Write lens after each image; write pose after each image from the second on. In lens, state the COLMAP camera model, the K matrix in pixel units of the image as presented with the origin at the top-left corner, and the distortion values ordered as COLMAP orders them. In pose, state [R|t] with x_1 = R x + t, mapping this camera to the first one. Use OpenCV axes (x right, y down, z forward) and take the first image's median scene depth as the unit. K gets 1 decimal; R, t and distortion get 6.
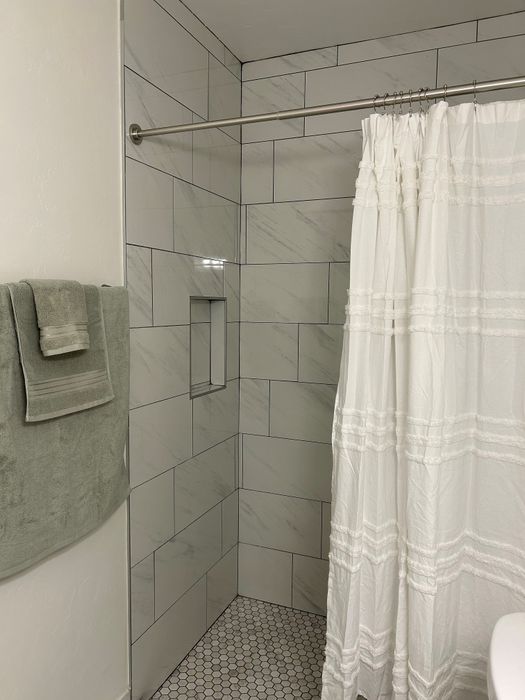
lens RADIAL K [[497.1, 0, 265.0], [0, 497.1, 346.9], [0, 0, 1]] dist [0.027853, -0.010236]
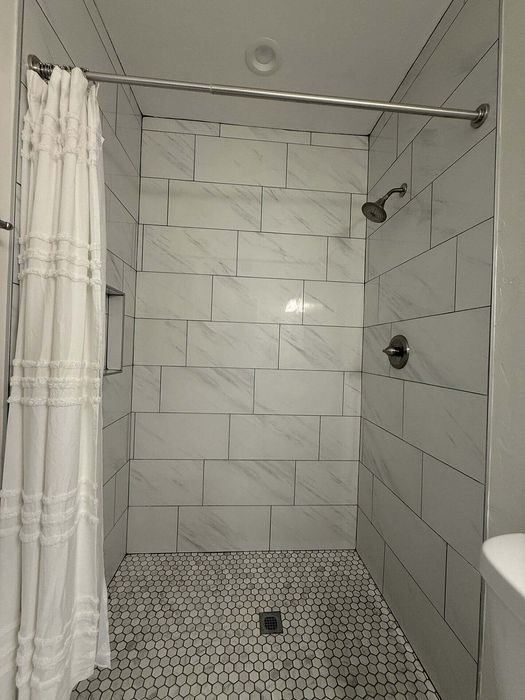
lens RADIAL K [[276.4, 0, 263.0], [0, 276.4, 346.9], [0, 0, 1]] dist [0.000946, 0.000321]
pose [[0.897231, 0.022518, 0.440987, -0.070237], [0.009406, 0.997498, -0.070073, 0.073401], [-0.441461, 0.067019, 0.894774, 0.283144]]
